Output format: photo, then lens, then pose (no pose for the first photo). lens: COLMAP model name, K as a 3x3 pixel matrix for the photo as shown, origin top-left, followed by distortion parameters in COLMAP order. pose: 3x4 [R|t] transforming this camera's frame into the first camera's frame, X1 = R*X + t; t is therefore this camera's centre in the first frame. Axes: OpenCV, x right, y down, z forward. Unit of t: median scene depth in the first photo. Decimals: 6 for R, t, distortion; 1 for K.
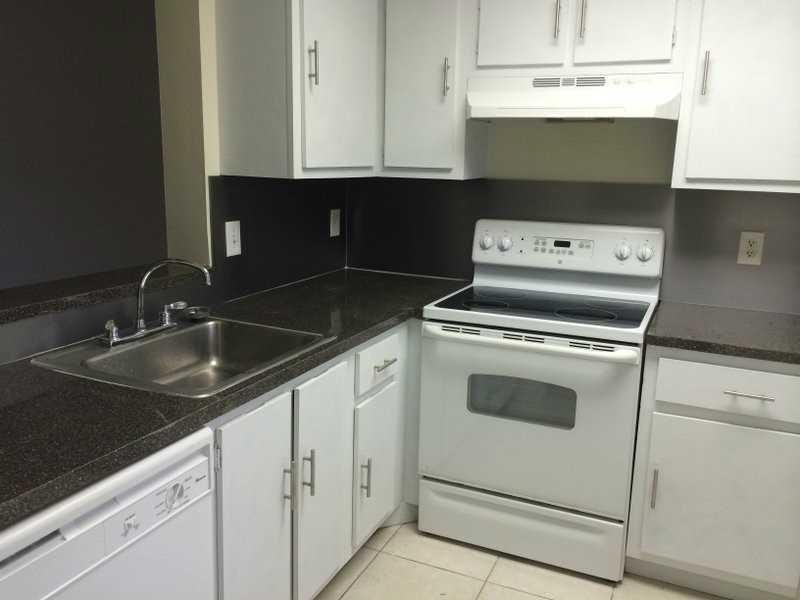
lens RADIAL K [[690.4, 0, 397.0], [0, 690.4, 297.6], [0, 0, 1]] dist [0.101599, -0.045892]
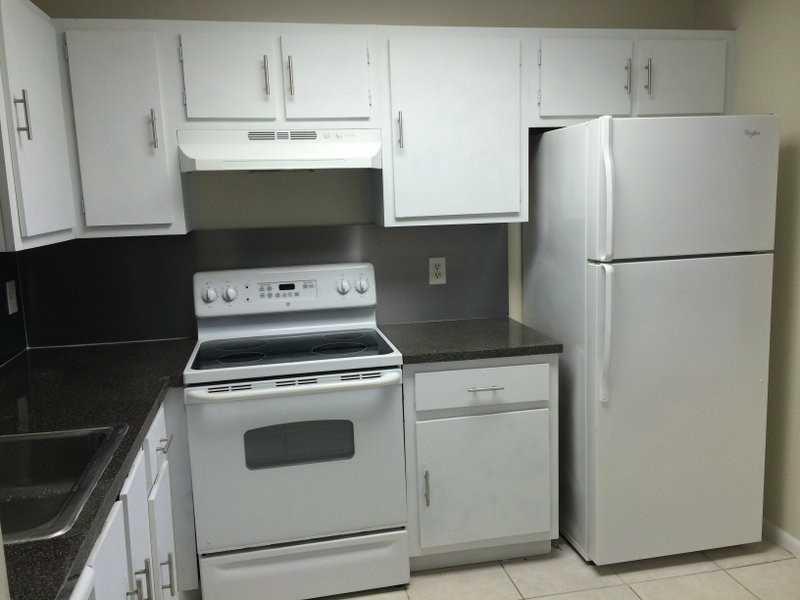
lens RADIAL K [[690.4, 0, 396.7], [0, 690.4, 300.9], [0, 0, 1]] dist [0.101599, -0.045892]
pose [[0.826776, -0.143365, 0.543956, -0.221403], [0.170380, 0.985378, 0.000740, -0.033564], [-0.536108, 0.092067, 0.839113, 0.050032]]
